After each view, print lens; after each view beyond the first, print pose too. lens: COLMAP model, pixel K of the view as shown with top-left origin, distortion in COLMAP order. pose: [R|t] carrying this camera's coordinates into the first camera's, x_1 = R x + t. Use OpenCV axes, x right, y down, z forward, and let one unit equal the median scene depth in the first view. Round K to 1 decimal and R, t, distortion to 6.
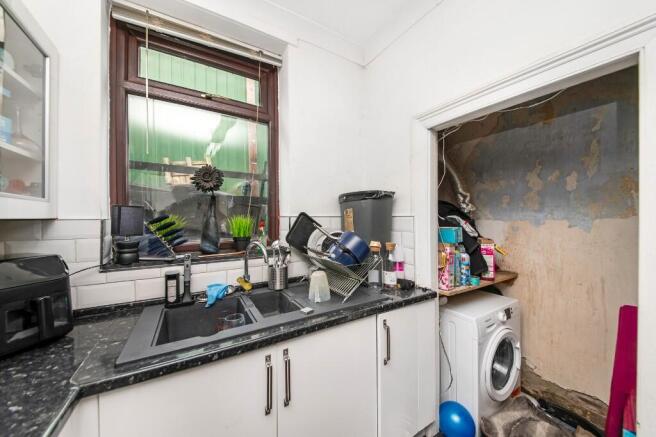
lens RADIAL K [[230.3, 0, 328.0], [0, 230.3, 218.5], [0, 0, 1]] dist [0.001390, -0.000173]
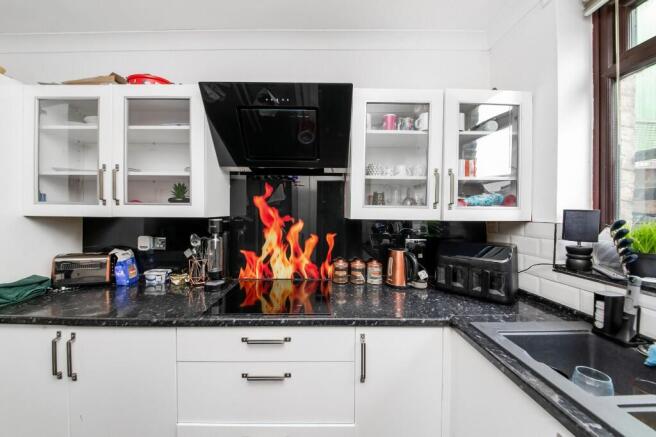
lens RADIAL K [[225.4, 0, 328.0], [0, 225.4, 218.5], [0, 0, 1]] dist [-0.000129, -0.000053]
pose [[-0.504373, 0.001115, -0.863485, 0.350822], [-0.010366, 0.999919, 0.007346, -0.010171], [0.863424, 0.012656, -0.504321, 0.441665]]
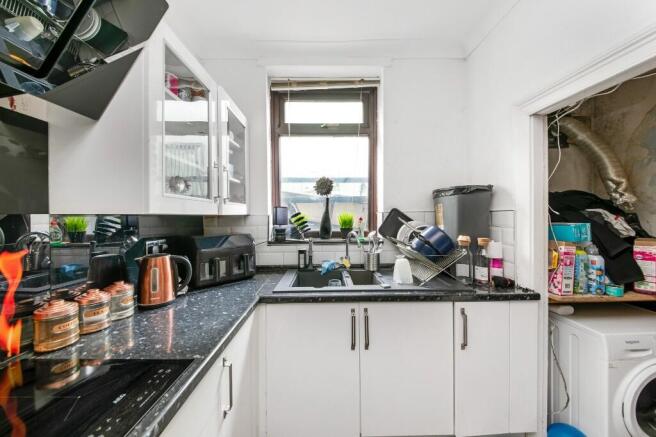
lens RADIAL K [[235.9, 0, 330.2], [0, 235.9, 212.4], [0, 0, 1]] dist [-0.001229, -0.000169]
pose [[0.866936, -0.007535, -0.498362, 0.213581], [0.006278, 0.999971, -0.004199, -0.004117], [0.498379, 0.000511, 0.866959, -0.212776]]
